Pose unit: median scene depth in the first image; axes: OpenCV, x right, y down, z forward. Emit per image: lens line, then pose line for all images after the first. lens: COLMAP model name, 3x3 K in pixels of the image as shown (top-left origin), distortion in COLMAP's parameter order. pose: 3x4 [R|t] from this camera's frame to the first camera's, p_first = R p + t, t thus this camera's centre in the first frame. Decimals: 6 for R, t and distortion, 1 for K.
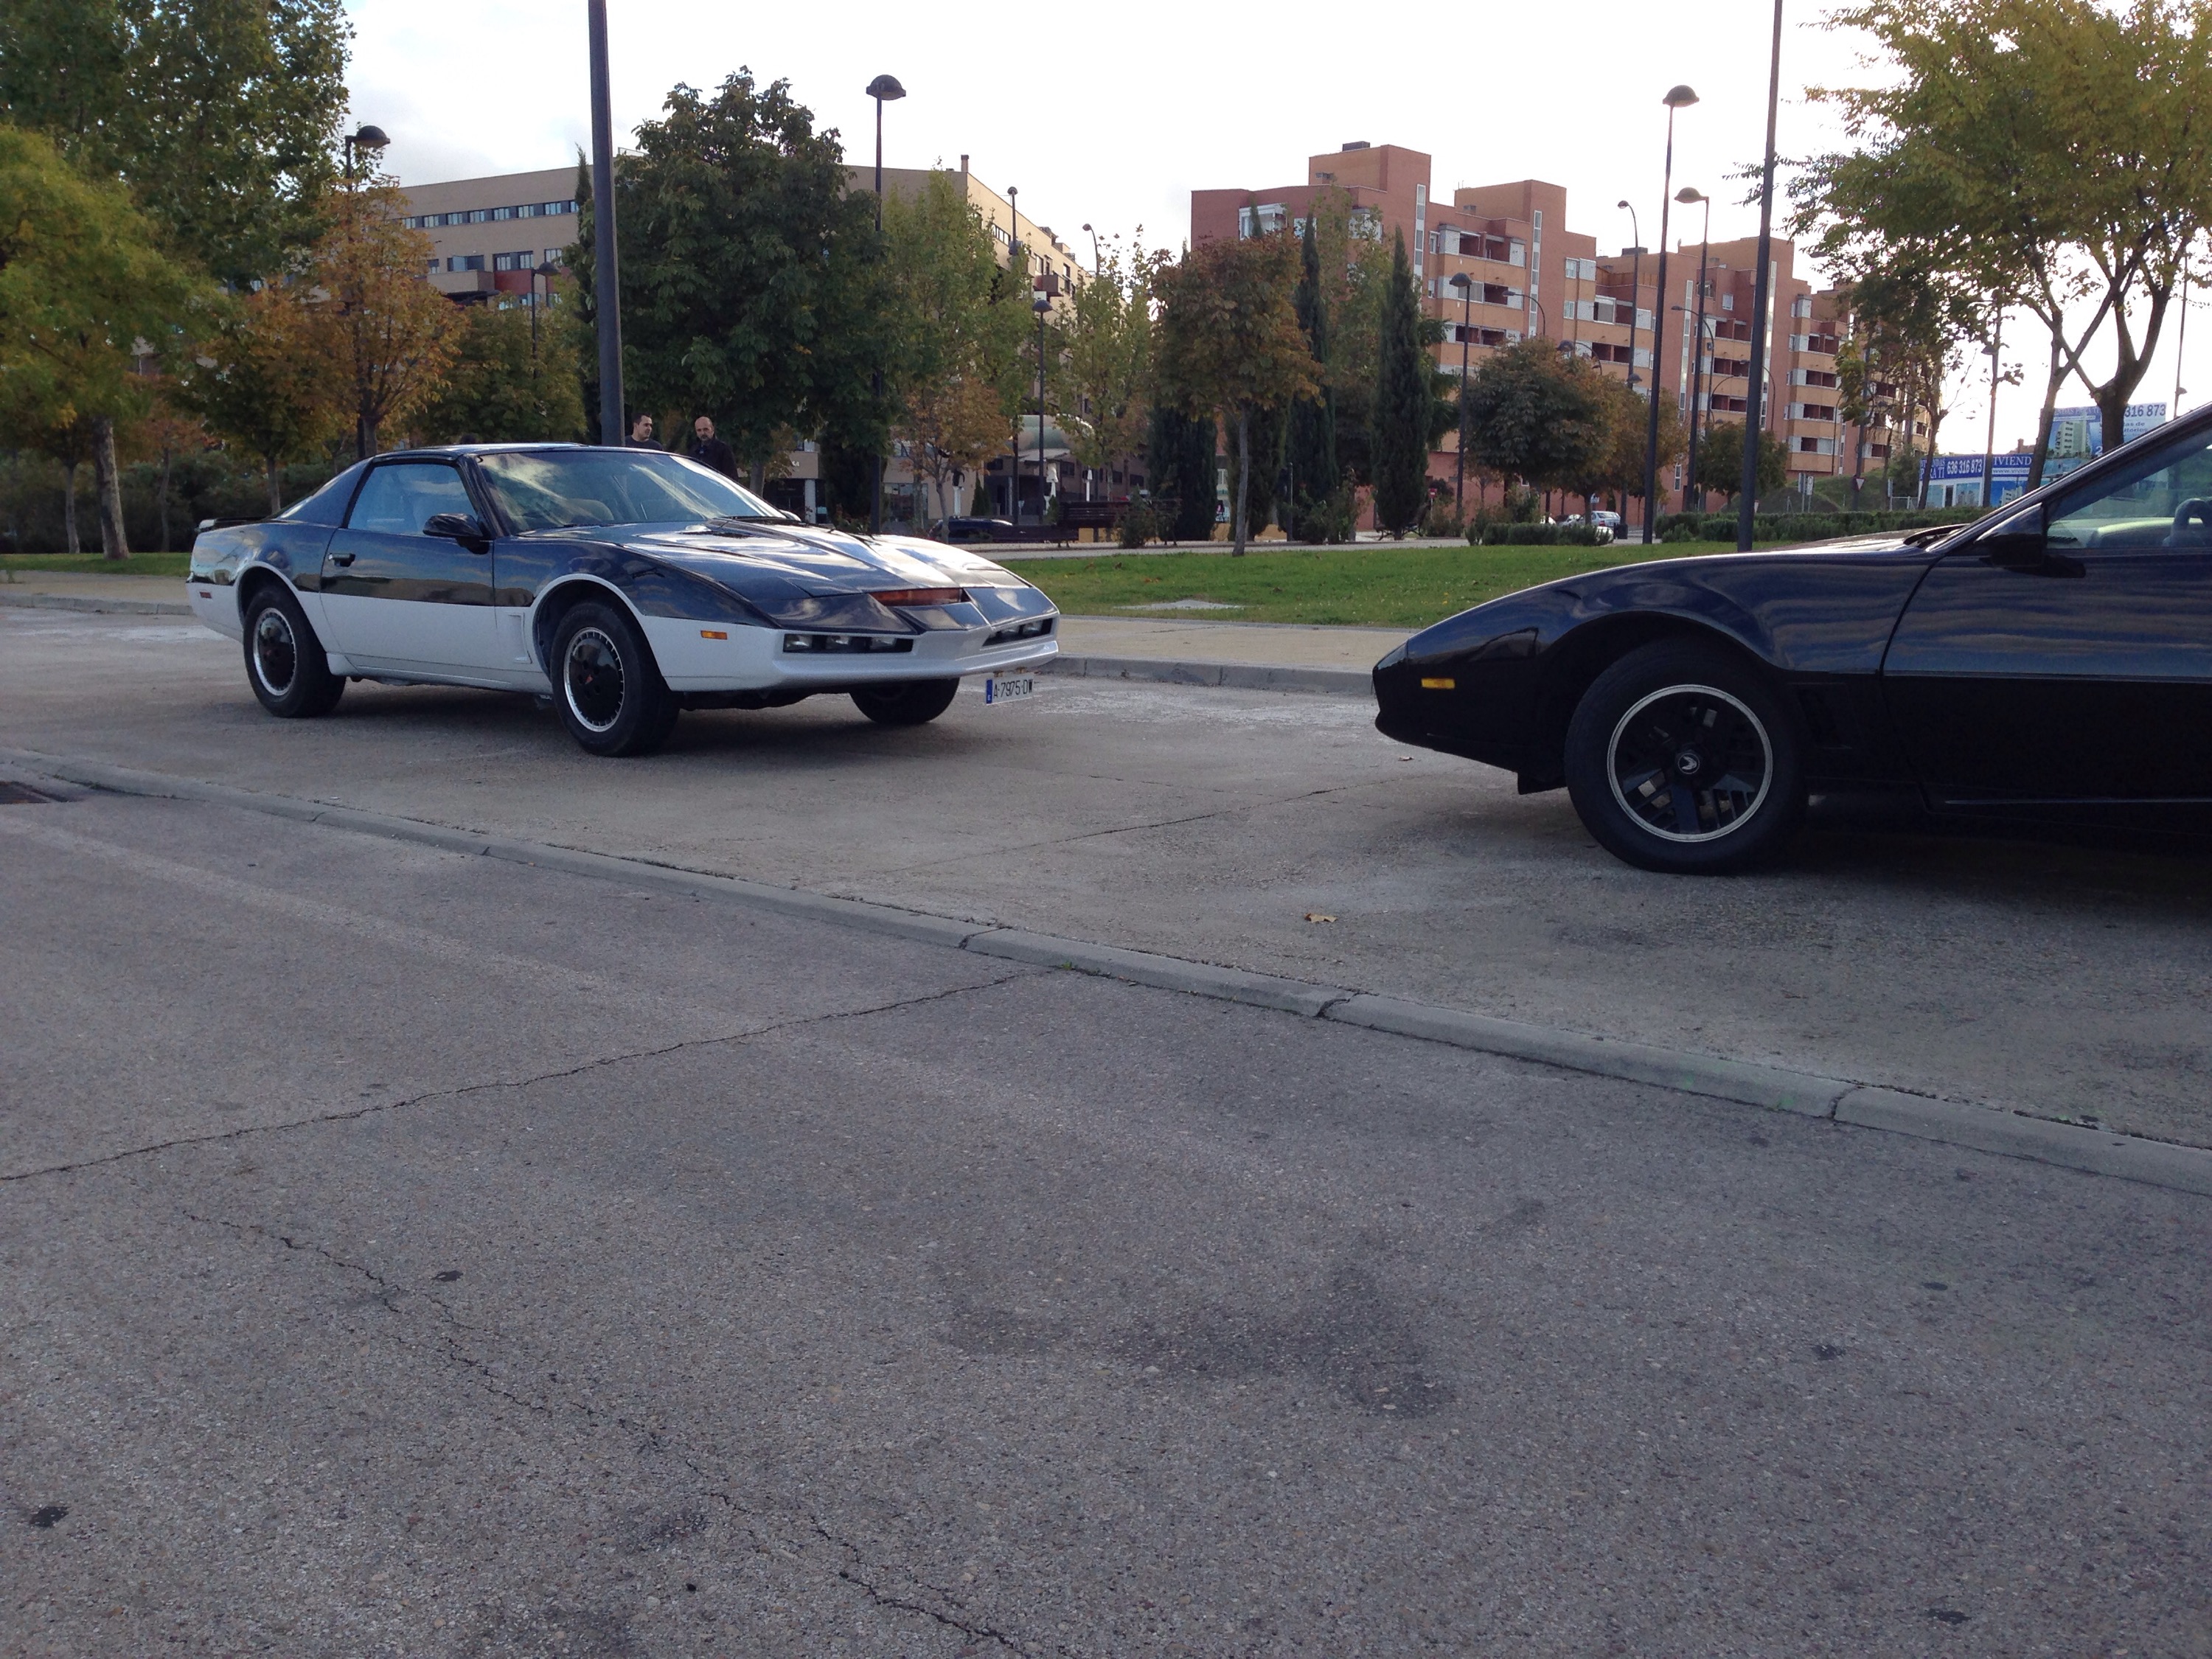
lens RADIAL K [[2126.0, 0, 1106.0], [0, 2126.0, 829.5], [0, 0, 1]] dist [0.114133, 0.001447]
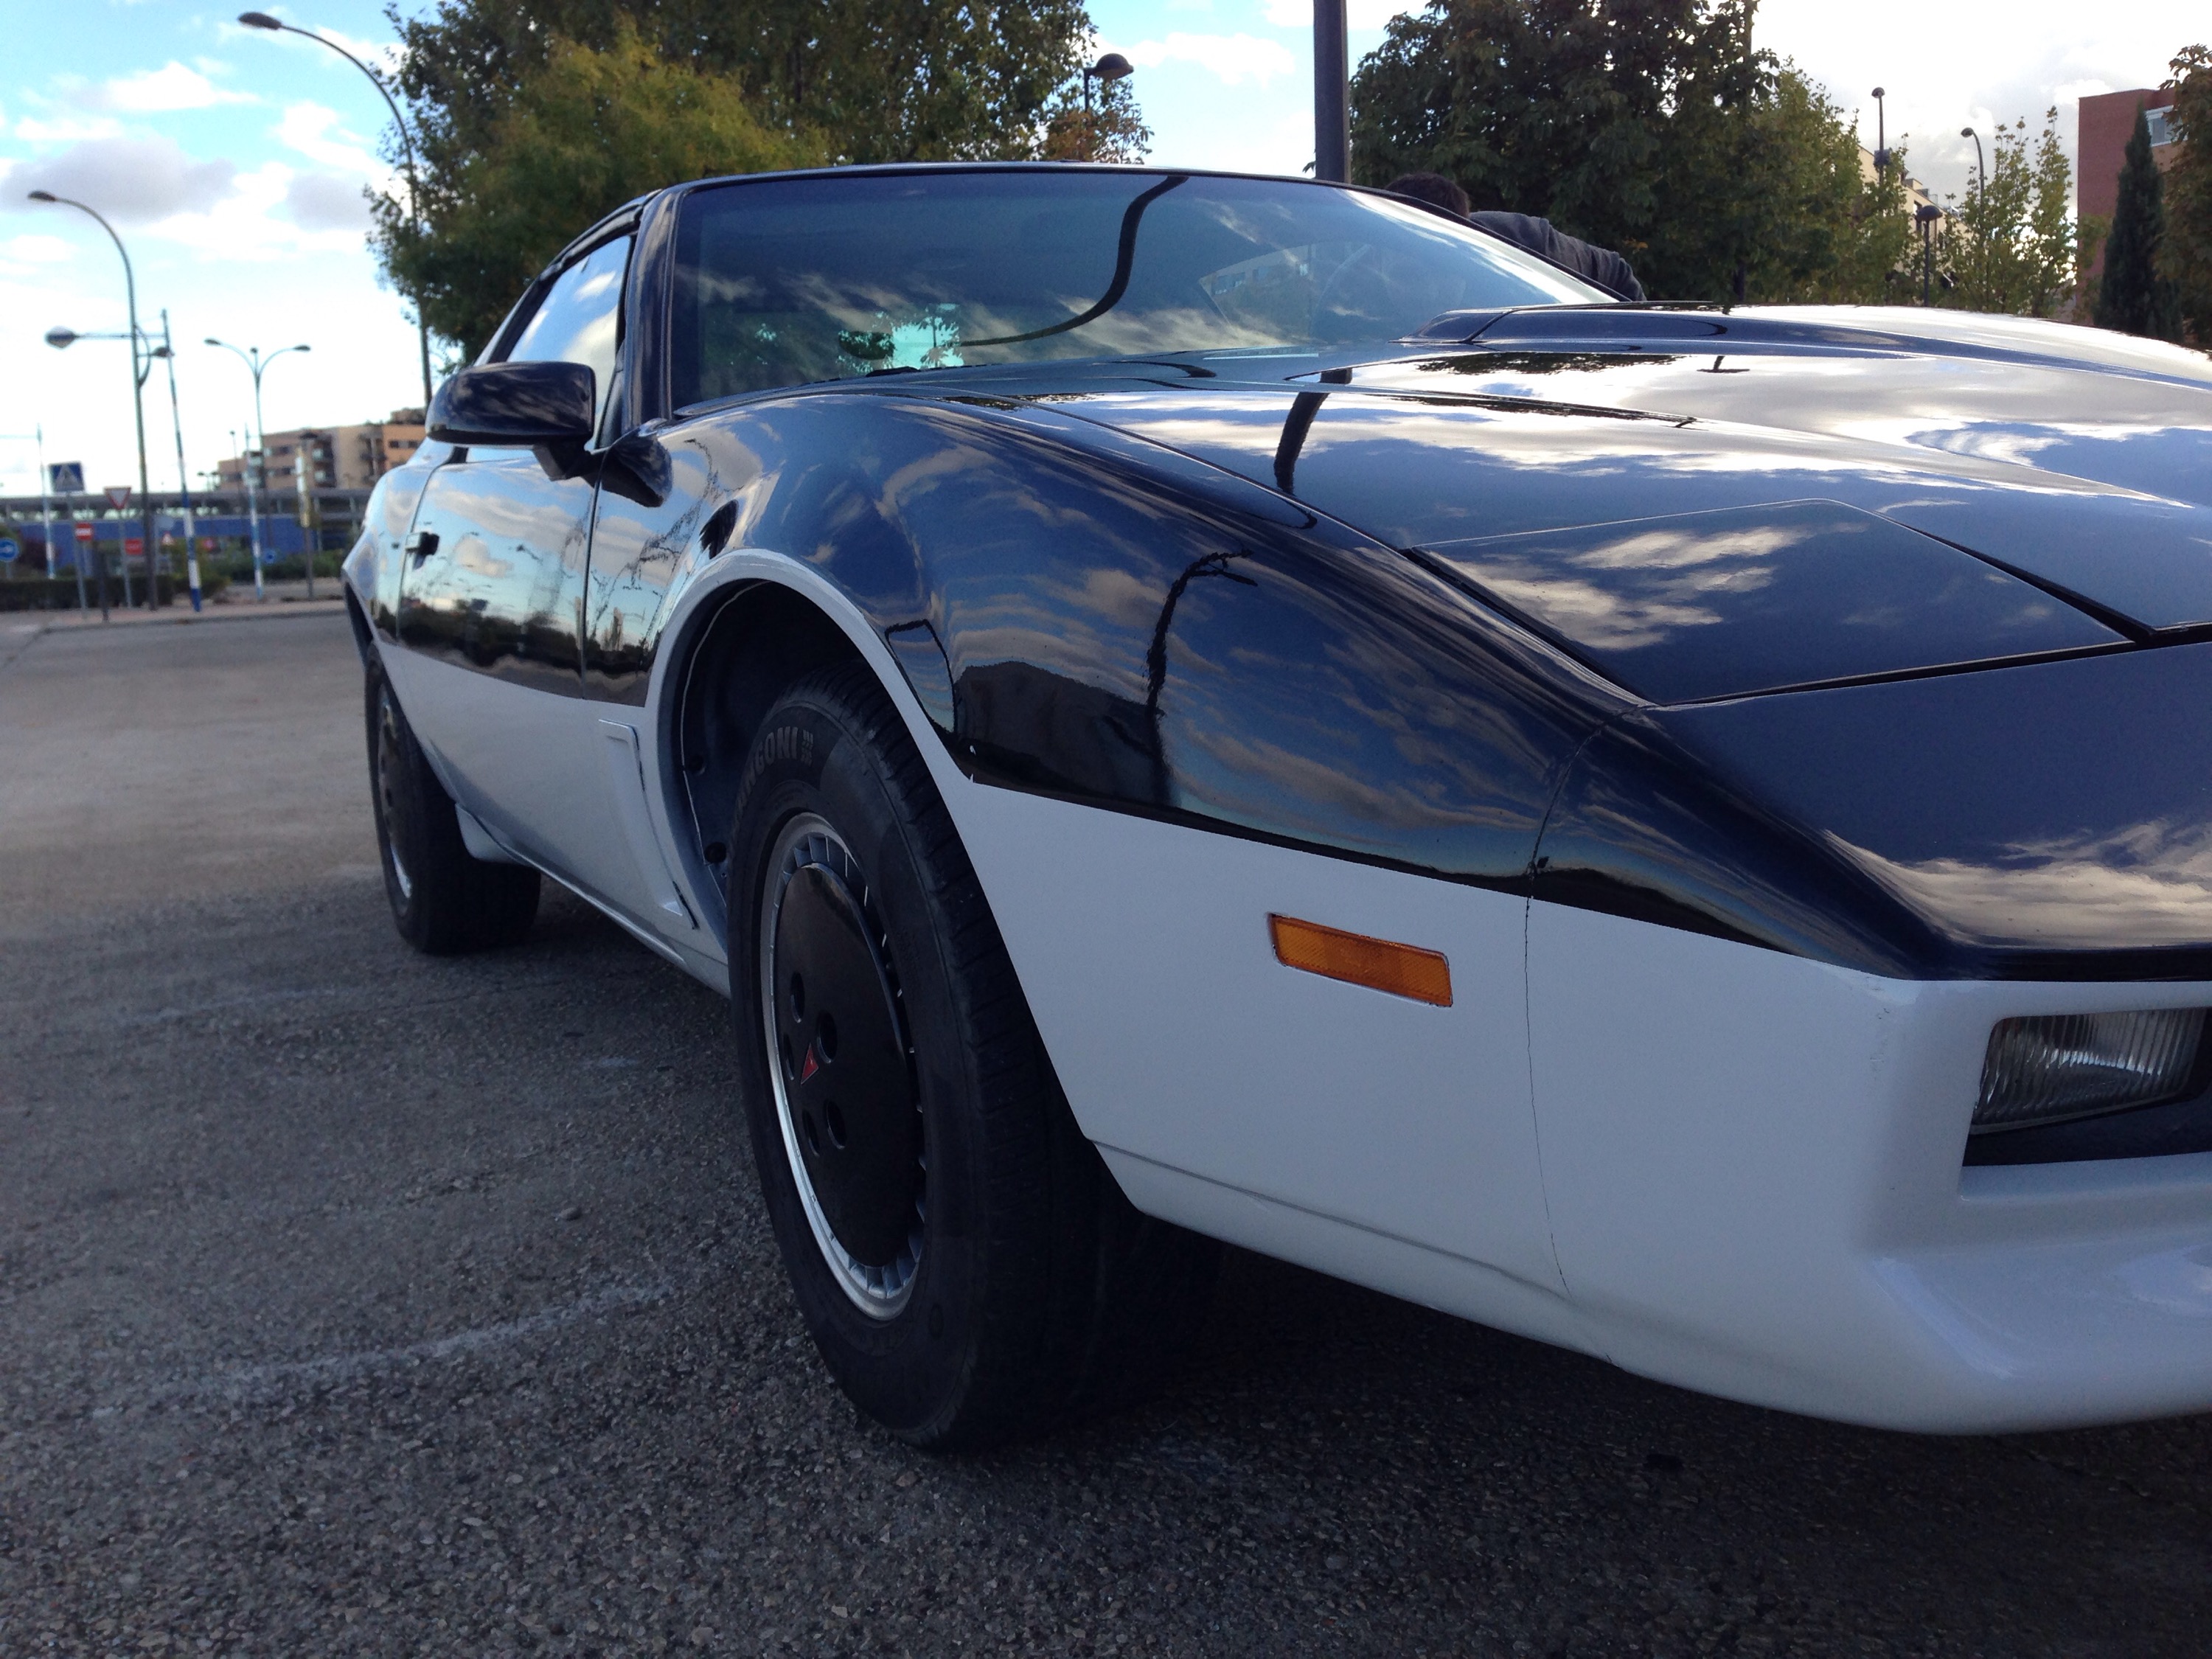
lens RADIAL K [[2139.1, 0, 1106.0], [0, 2139.1, 829.5], [0, 0, 1]] dist [-0.000775, 0.001603]
pose [[0.932447, 0.006622, -0.361246, -0.048763], [-0.005859, 0.999978, 0.003206, -0.032073], [0.361259, -0.000873, 0.932465, 0.282299]]
